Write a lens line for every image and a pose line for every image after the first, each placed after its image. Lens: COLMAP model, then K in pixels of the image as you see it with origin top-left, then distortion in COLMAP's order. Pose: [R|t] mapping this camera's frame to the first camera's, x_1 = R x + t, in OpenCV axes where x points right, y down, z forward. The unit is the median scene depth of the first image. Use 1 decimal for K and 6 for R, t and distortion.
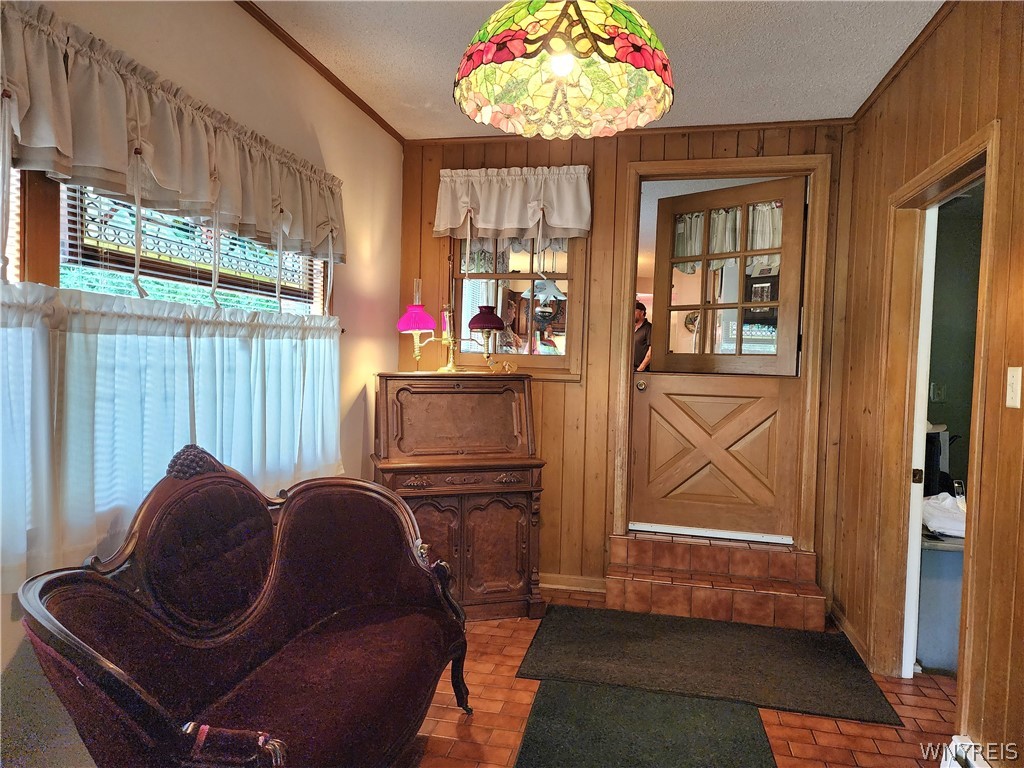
lens RADIAL K [[682.0, 0, 511.7], [0, 682.0, 384.9], [0, 0, 1]] dist [0.041684, -0.009148]
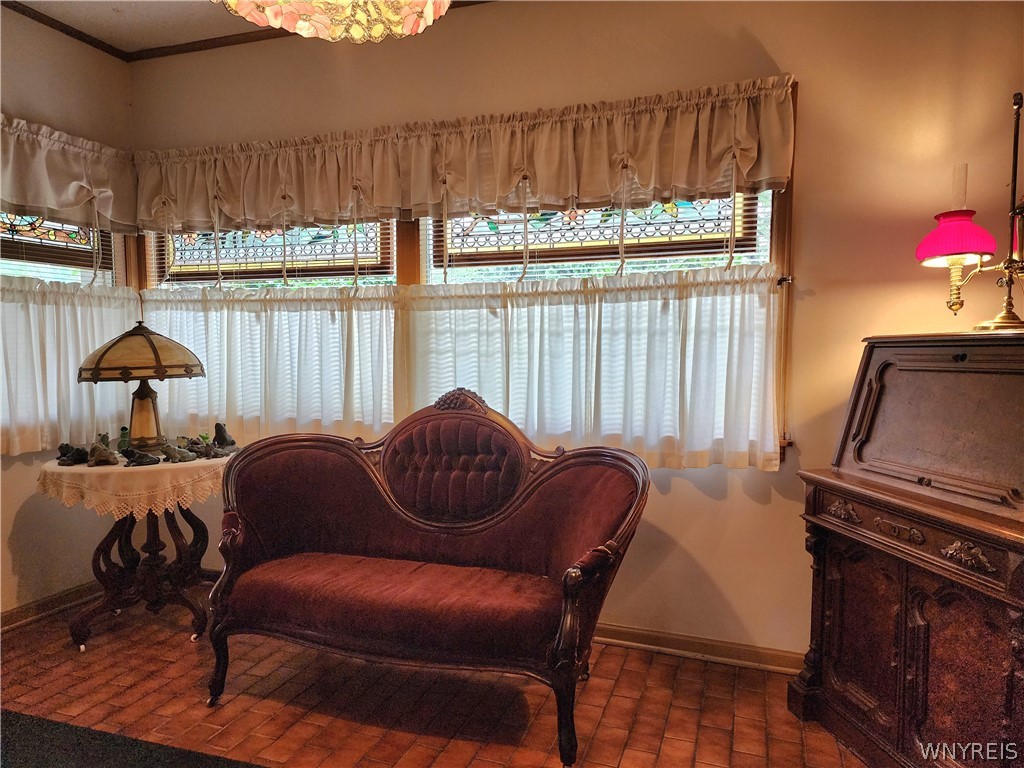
lens RADIAL K [[682.0, 0, 512.7], [0, 682.0, 390.4], [0, 0, 1]] dist [0.041684, -0.009148]
pose [[-0.144446, 0.033699, -0.988939, 0.773286], [-0.042389, 0.998292, 0.040209, 0.031321], [0.988604, 0.047728, -0.142771, 1.194121]]
